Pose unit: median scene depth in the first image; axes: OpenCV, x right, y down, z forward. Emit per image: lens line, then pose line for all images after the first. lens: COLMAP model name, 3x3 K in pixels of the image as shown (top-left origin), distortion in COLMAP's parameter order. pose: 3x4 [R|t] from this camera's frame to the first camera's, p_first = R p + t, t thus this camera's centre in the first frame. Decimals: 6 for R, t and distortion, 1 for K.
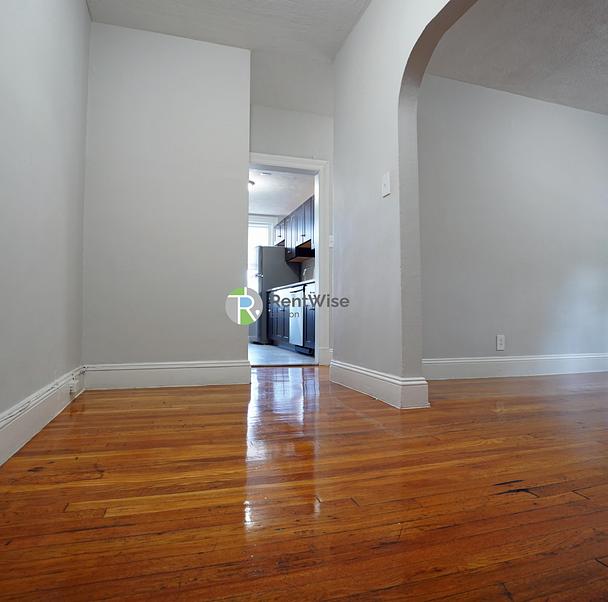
lens RADIAL K [[433.9, 0, 303.7], [0, 433.9, 302.3], [0, 0, 1]] dist [-0.004489, -0.000304]
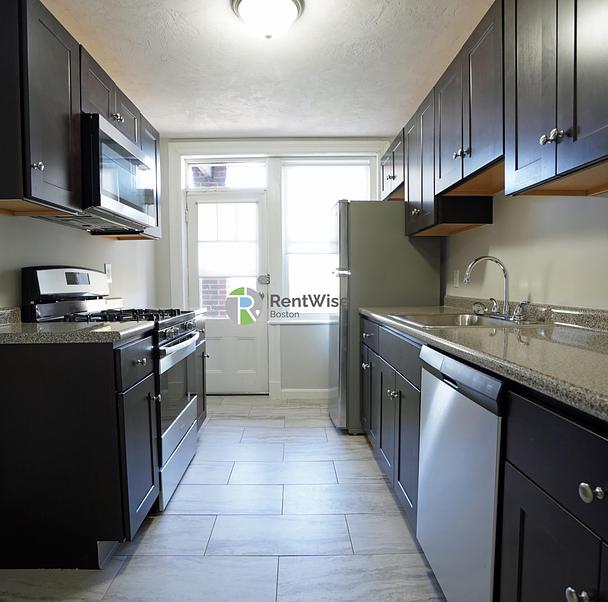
lens RADIAL K [[433.9, 0, 302.8], [0, 433.9, 298.8], [0, 0, 1]] dist [-0.004489, -0.000304]
pose [[0.963440, 0.001587, -0.267920, -0.026531], [0.016308, 0.997781, 0.064554, -0.063223], [0.267428, -0.066563, 0.961276, 0.578180]]
